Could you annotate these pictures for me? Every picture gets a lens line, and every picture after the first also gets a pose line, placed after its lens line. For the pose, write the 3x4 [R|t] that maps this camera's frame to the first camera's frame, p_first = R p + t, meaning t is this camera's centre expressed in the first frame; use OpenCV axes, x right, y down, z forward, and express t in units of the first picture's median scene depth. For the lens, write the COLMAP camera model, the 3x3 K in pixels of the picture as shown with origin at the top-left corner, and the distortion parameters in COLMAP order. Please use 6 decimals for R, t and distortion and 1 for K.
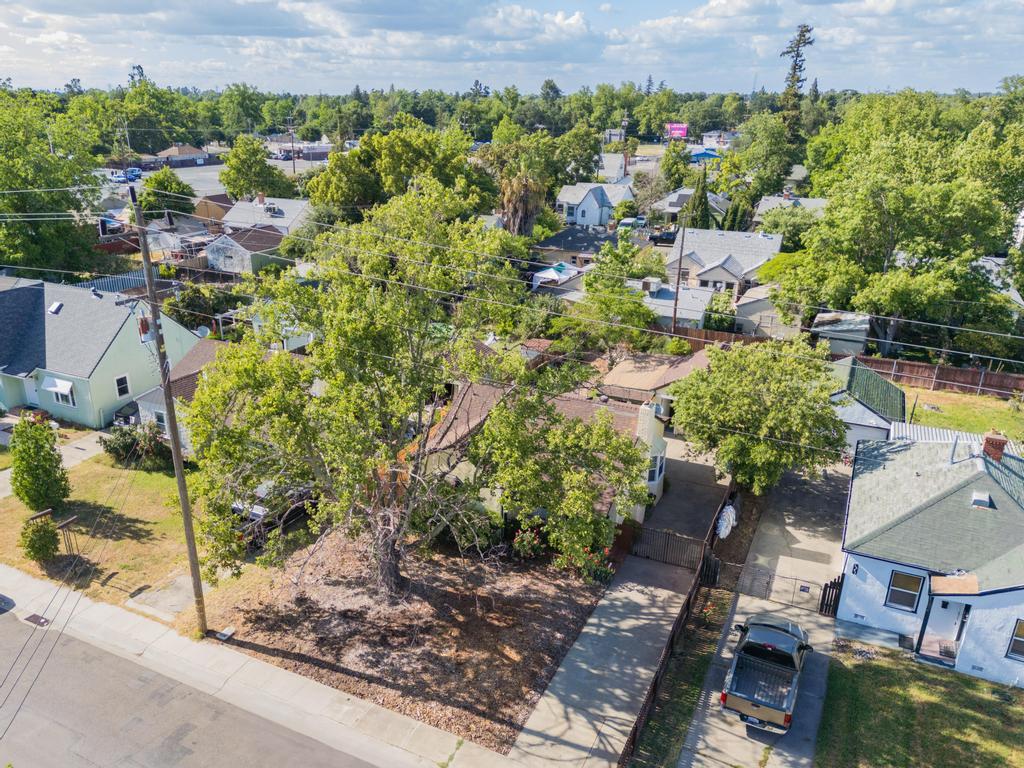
lens RADIAL K [[689.0, 0, 508.2], [0, 689.0, 377.5], [0, 0, 1]] dist [0.005406, -0.004107]
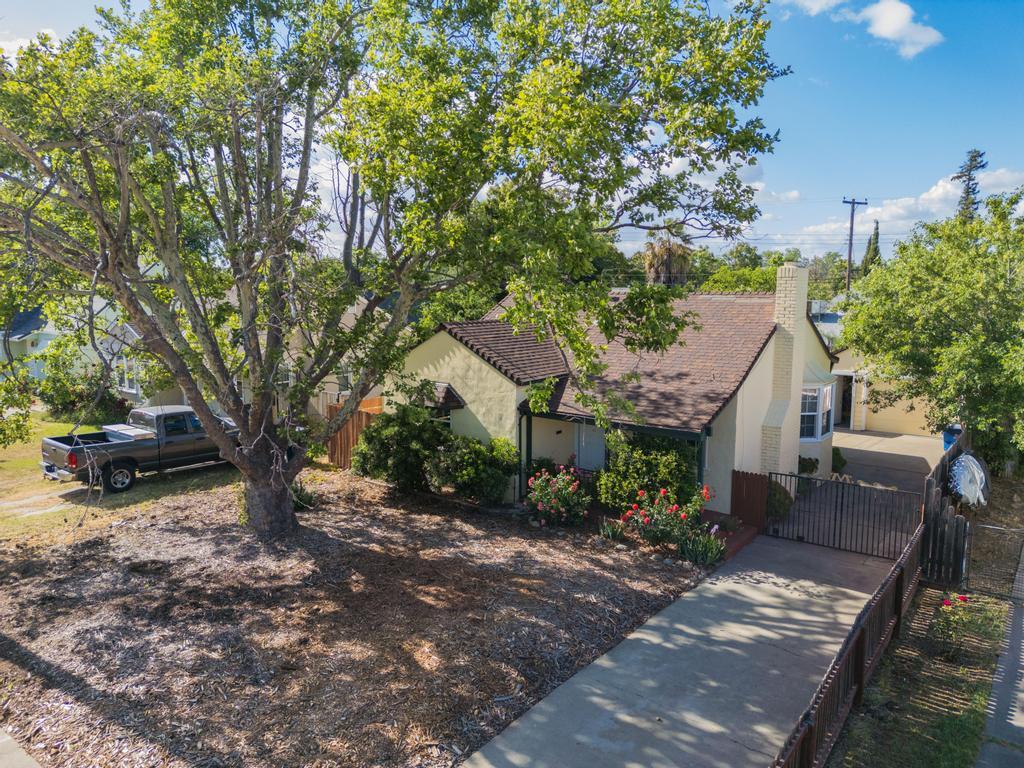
lens RADIAL K [[689.0, 0, 508.2], [0, 689.0, 377.5], [0, 0, 1]] dist [0.005406, -0.004107]
pose [[0.974173, -0.016762, -0.225178, 0.130703], [-0.019111, 0.987542, -0.156193, 0.268474], [0.224991, 0.156462, 0.961716, 0.530432]]
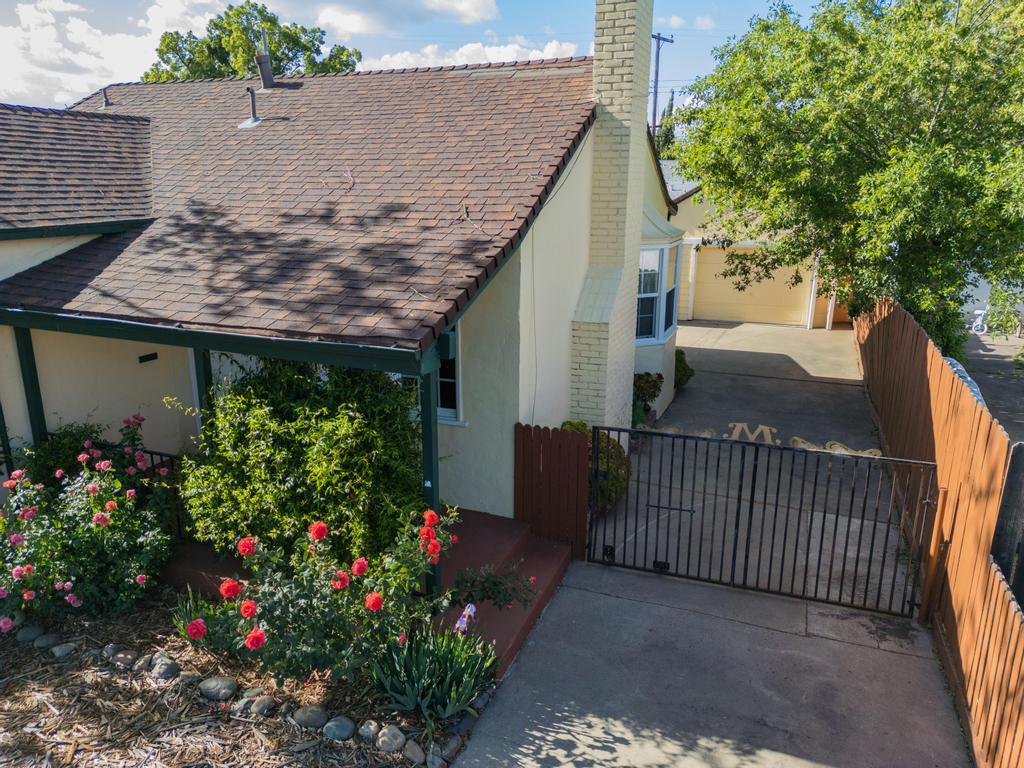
lens RADIAL K [[689.0, 0, 508.2], [0, 689.0, 377.5], [0, 0, 1]] dist [0.005406, -0.004107]
pose [[0.996945, -0.057710, 0.052625, 0.170709], [0.058232, 0.998268, -0.008425, 0.232854], [-0.052047, 0.011464, 0.998579, 0.915866]]
